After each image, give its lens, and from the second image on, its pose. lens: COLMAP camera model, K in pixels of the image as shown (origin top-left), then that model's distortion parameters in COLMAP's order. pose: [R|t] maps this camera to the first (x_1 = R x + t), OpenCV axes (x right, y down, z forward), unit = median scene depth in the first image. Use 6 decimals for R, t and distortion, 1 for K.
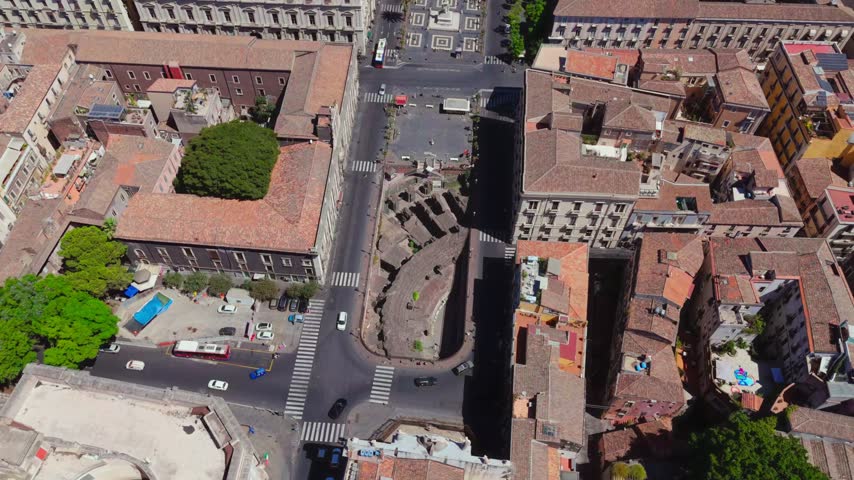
lens RADIAL K [[623.2, 0, 424.9], [0, 623.2, 239.5], [0, 0, 1]] dist [0.048967, -0.032977]
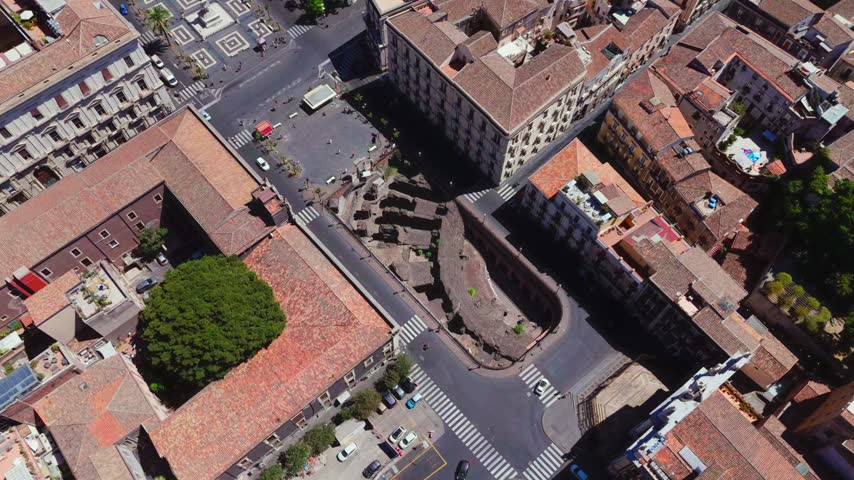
lens RADIAL K [[623.2, 0, 424.9], [0, 623.2, 239.5], [0, 0, 1]] dist [0.048967, -0.032977]
pose [[0.704361, -0.635164, 0.316927, -0.318912], [0.578345, 0.772376, 0.262588, -0.263123], [-0.411573, -0.001664, 0.911375, 0.183279]]
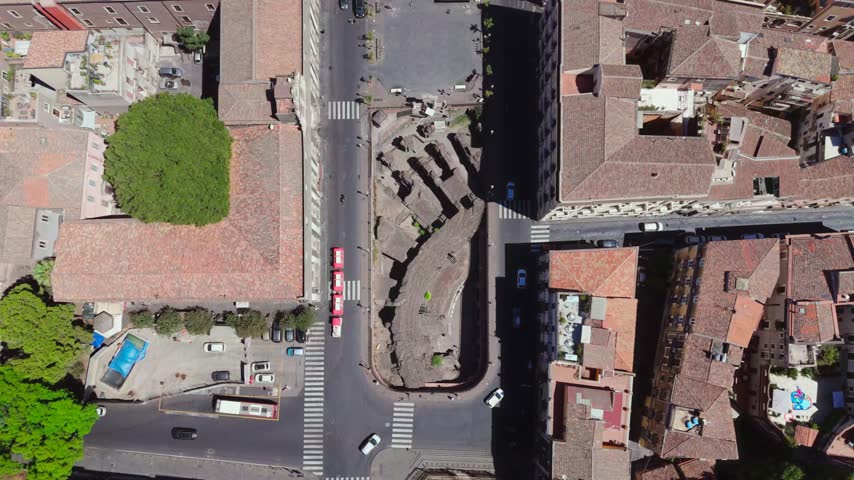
lens RADIAL K [[623.2, 0, 424.9], [0, 623.2, 239.5], [0, 0, 1]] dist [0.048967, -0.032977]
pose [[0.996678, -0.081441, -0.001005, -0.011911], [0.071748, 0.872083, 0.484069, -0.406017], [-0.038547, -0.482533, 0.875029, 0.293378]]
